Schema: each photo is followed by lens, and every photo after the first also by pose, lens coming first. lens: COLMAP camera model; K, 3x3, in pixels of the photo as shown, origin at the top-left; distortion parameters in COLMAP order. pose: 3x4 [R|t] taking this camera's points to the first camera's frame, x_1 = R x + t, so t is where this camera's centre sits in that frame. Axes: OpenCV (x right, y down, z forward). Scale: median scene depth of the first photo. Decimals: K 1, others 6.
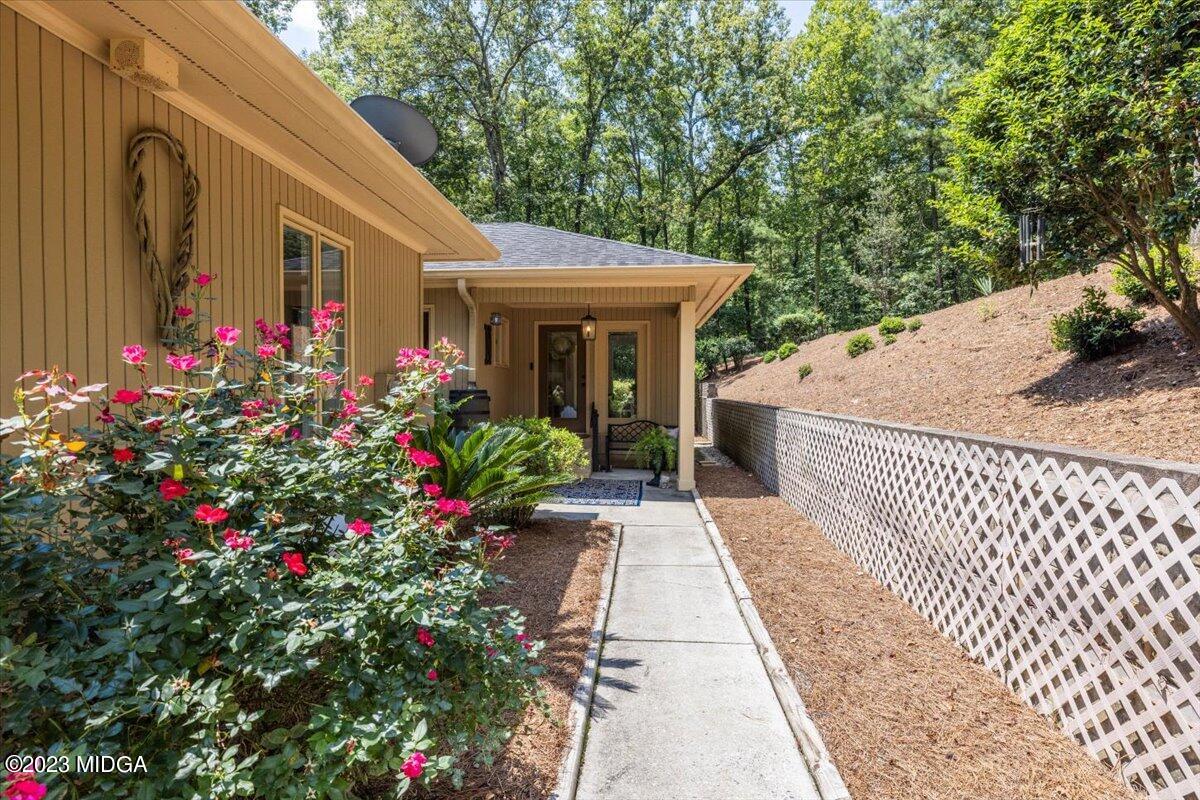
lens RADIAL K [[647.7, 0, 598.3], [0, 647.7, 401.7], [0, 0, 1]] dist [0.002308, 0.000323]
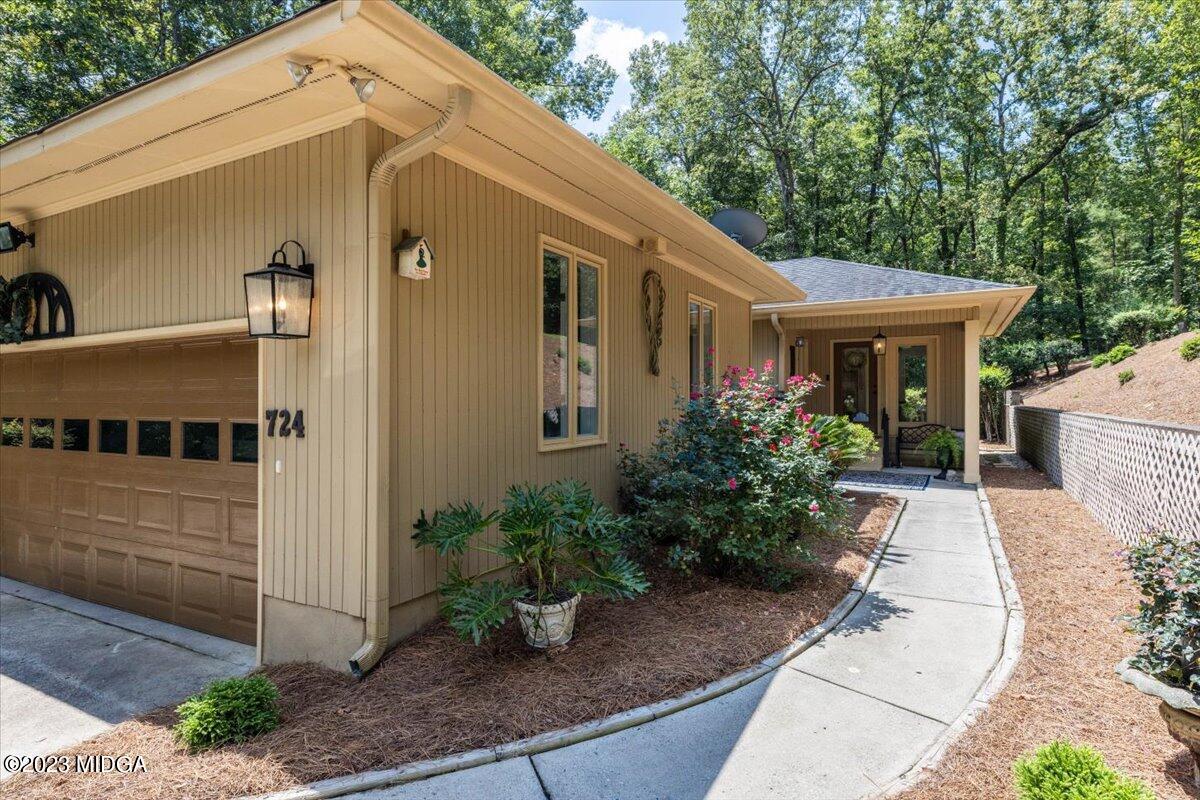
lens RADIAL K [[647.7, 0, 606.0], [0, 647.7, 396.1], [0, 0, 1]] dist [0.002308, 0.000323]
pose [[0.913517, -0.005891, -0.406758, 0.002890], [-0.003927, 0.999721, -0.023297, 0.002796], [0.406782, 0.022880, 0.913239, -0.082711]]
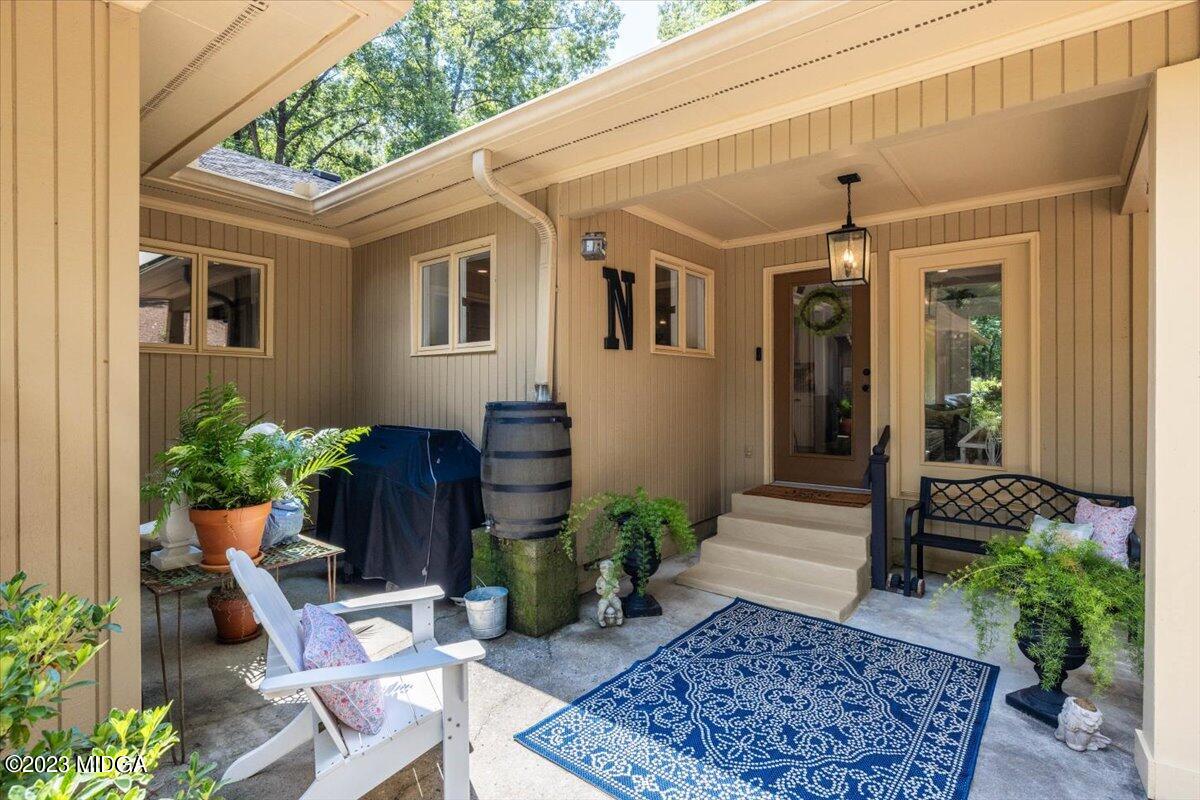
lens RADIAL K [[586.0, 0, 599.0], [0, 586.0, 394.2], [0, 0, 1]] dist [-0.003380, -0.000114]
pose [[0.825230, 0.000237, -0.564797, 0.019140], [-0.016192, 0.999599, -0.023239, -0.002964], [0.564565, 0.028323, 0.824902, 0.174625]]
